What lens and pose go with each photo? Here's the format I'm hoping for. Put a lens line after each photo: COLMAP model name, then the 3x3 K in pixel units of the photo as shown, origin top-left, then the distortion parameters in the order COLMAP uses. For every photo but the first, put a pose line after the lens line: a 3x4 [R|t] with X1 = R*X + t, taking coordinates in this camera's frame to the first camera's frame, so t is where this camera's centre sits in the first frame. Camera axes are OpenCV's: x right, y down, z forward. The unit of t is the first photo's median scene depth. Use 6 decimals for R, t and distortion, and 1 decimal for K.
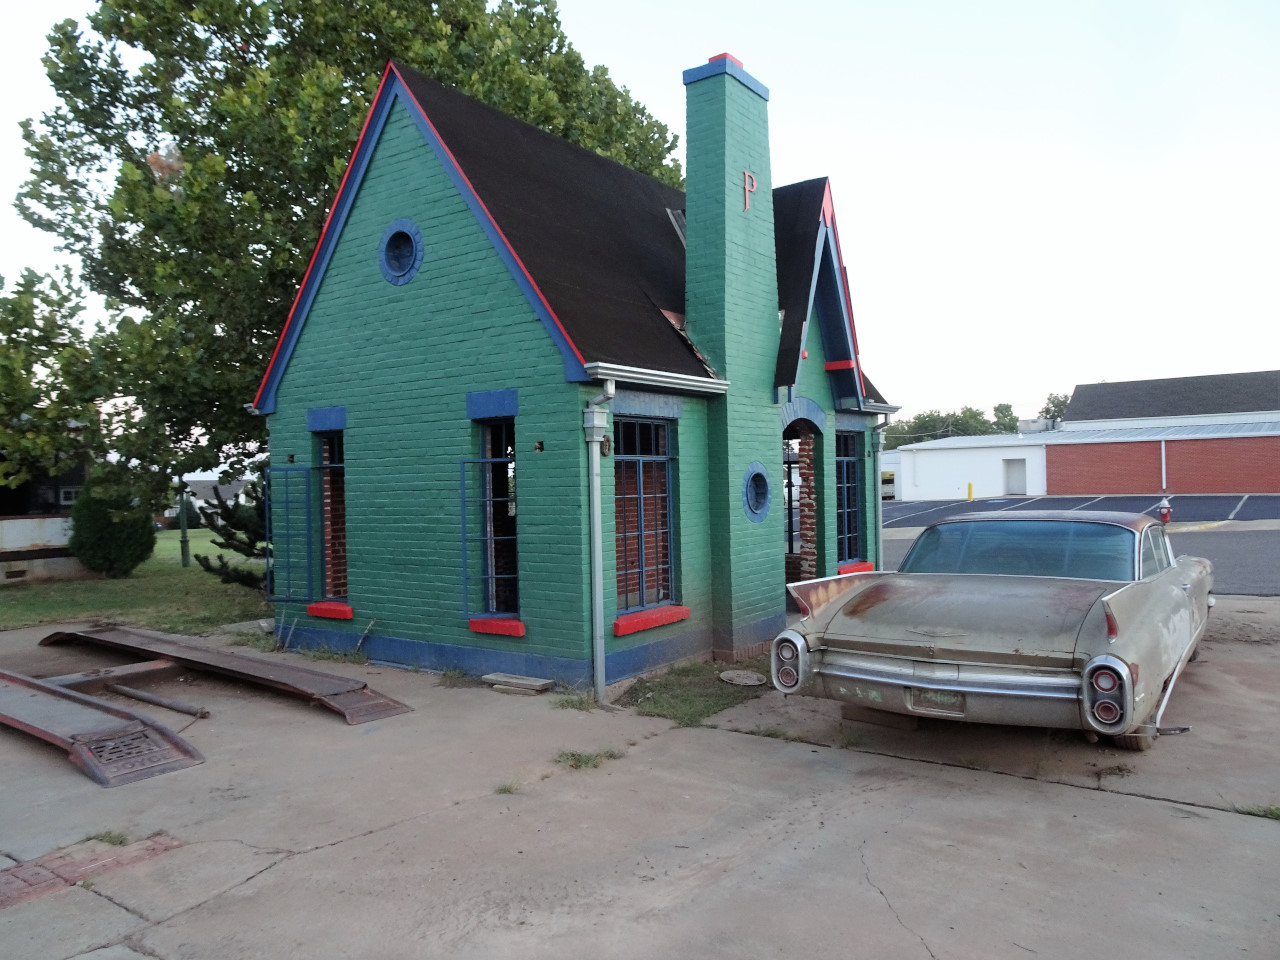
lens RADIAL K [[892.7, 0, 640.0], [0, 892.7, 480.0], [0, 0, 1]] dist [-0.005824, -0.001960]
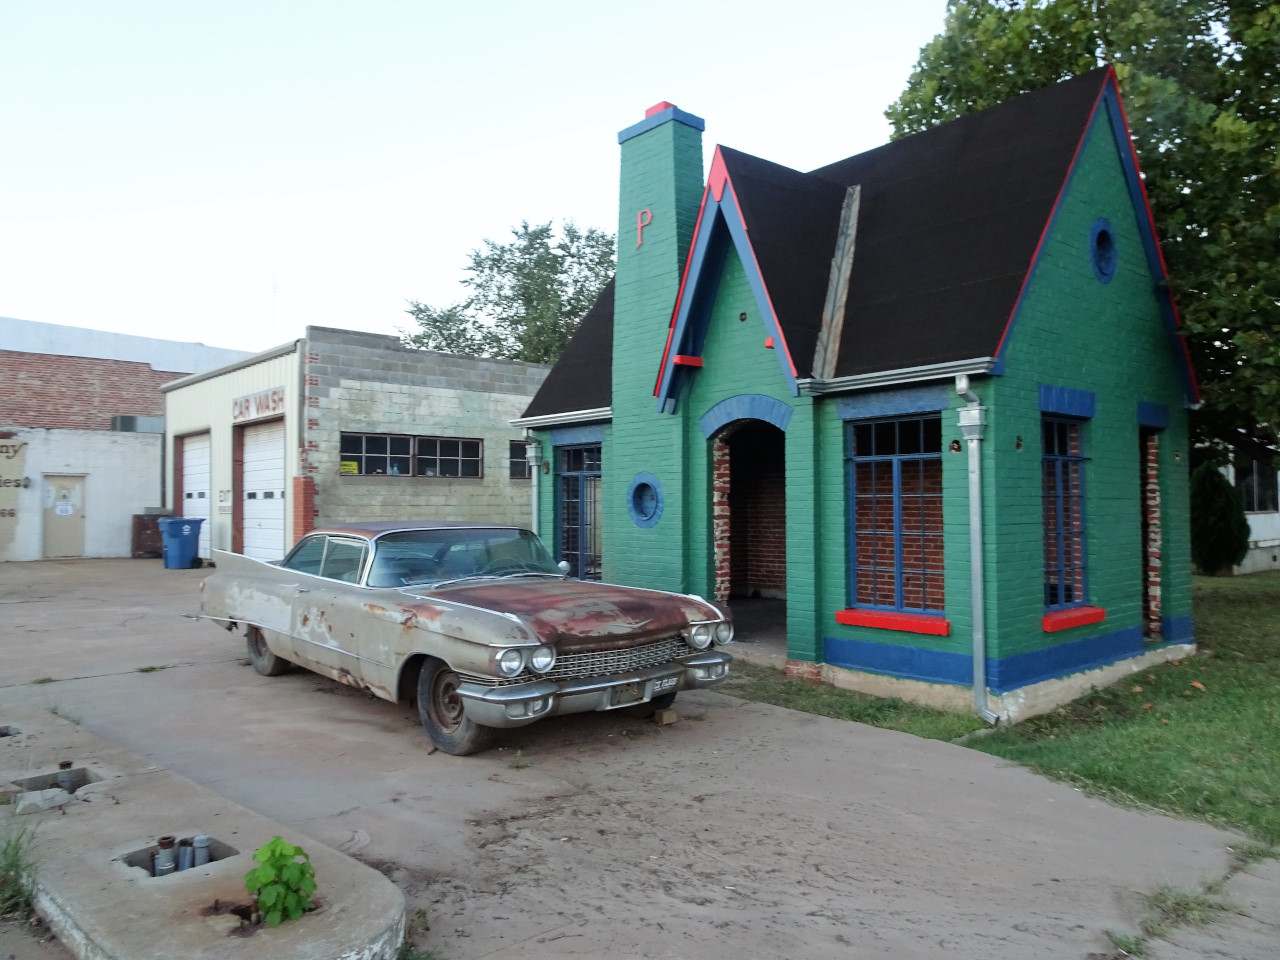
lens RADIAL K [[892.7, 0, 640.0], [0, 892.7, 480.0], [0, 0, 1]] dist [-0.005824, -0.001960]
pose [[-0.212398, -0.001308, -0.977182, 1.364098], [0.008248, 0.999961, -0.003131, -0.009133], [0.977148, -0.008725, -0.212379, 1.395959]]
